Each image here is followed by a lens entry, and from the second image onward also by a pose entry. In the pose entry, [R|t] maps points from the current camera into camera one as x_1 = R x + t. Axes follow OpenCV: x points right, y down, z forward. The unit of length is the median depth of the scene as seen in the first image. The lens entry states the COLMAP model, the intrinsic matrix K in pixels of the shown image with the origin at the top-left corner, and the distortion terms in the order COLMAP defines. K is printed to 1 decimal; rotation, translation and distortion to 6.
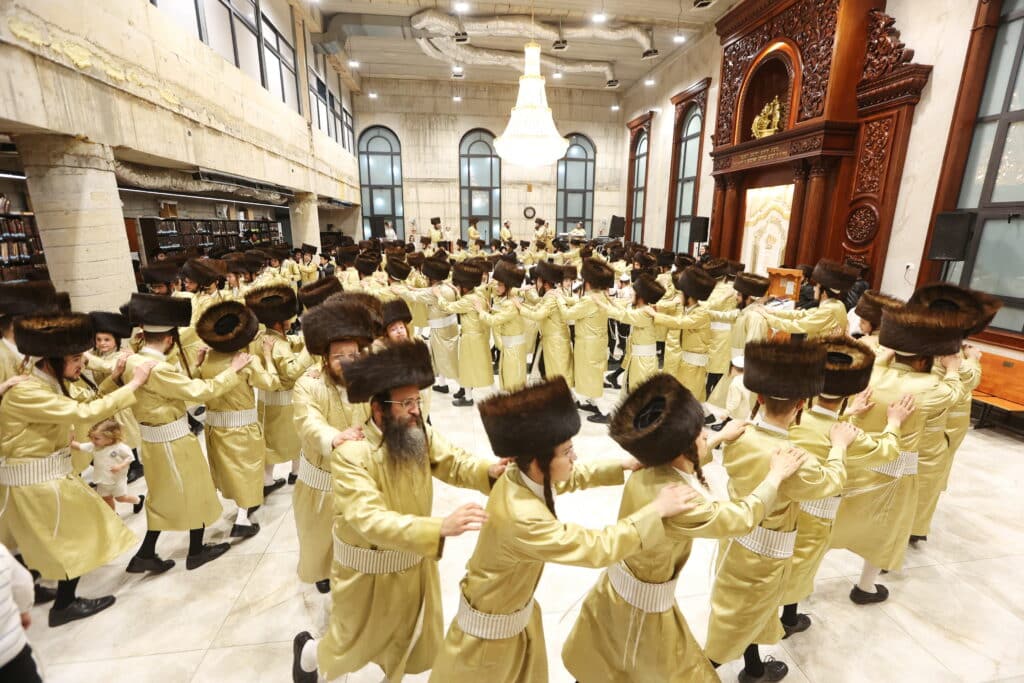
lens RADIAL K [[468.7, 0, 514.9], [0, 468.7, 342.9], [0, 0, 1]] dist [-0.005082, 0.001594]
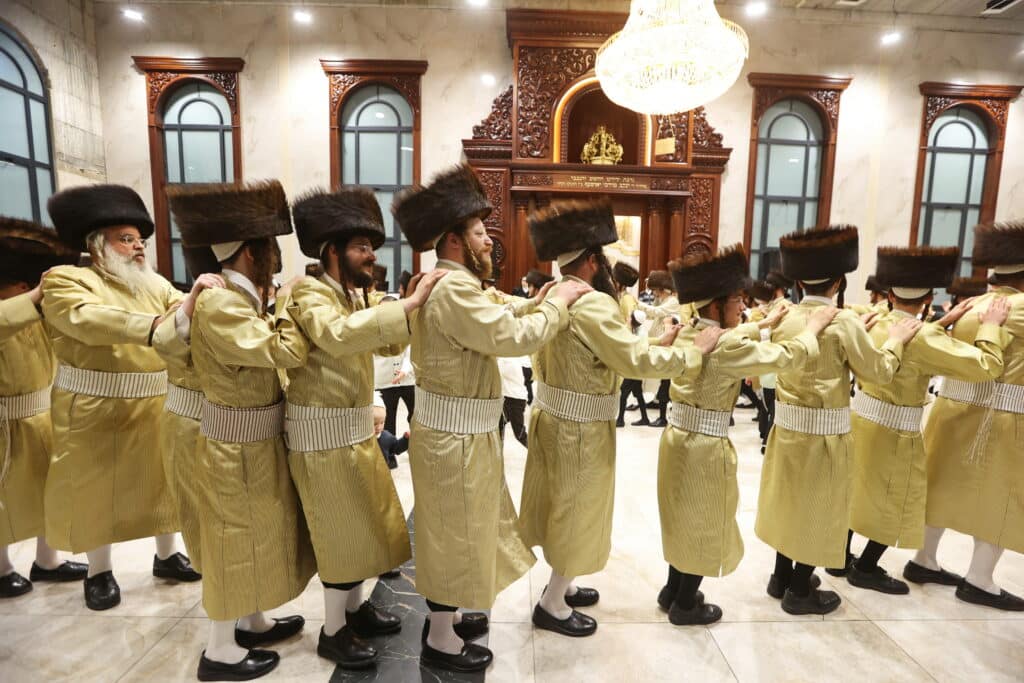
lens RADIAL K [[468.7, 0, 509.5], [0, 468.7, 342.4], [0, 0, 1]] dist [-0.005082, 0.001594]
pose [[0.125108, -0.116320, 0.985301, -0.246225], [0.224356, 0.970696, 0.086108, -0.103045], [-0.966443, 0.210285, 0.147539, 0.554103]]
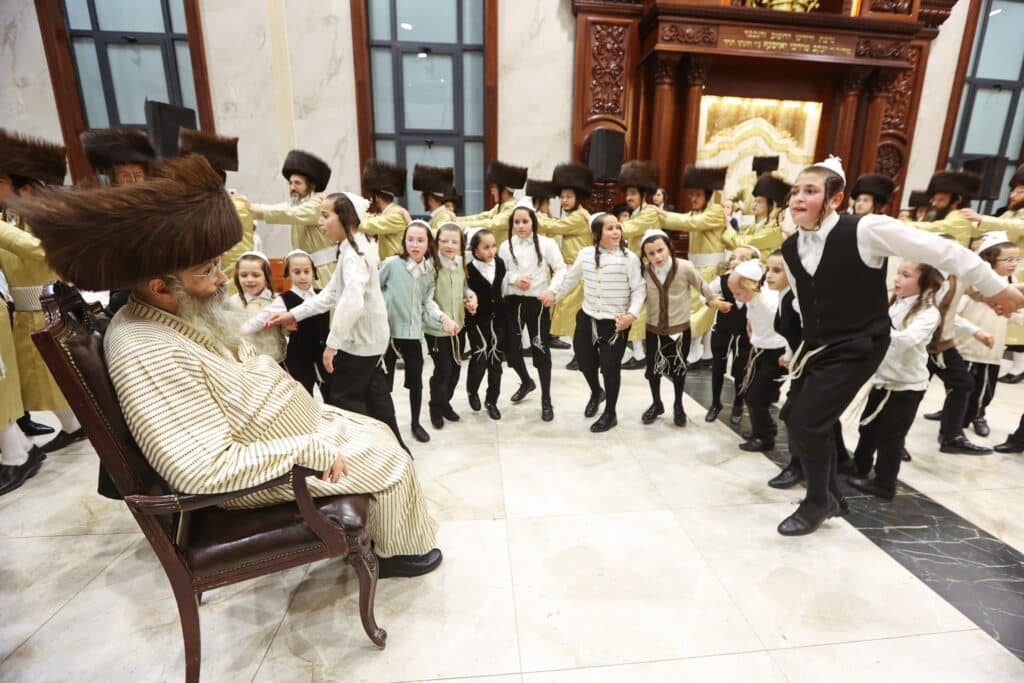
lens RADIAL K [[468.7, 0, 515.1], [0, 468.7, 337.1], [0, 0, 1]] dist [-0.005082, 0.001594]
pose [[0.041436, -0.251394, 0.966998, -0.098774], [0.227741, 0.944728, 0.235845, -0.129261], [-0.972840, 0.210452, 0.096399, 0.686568]]
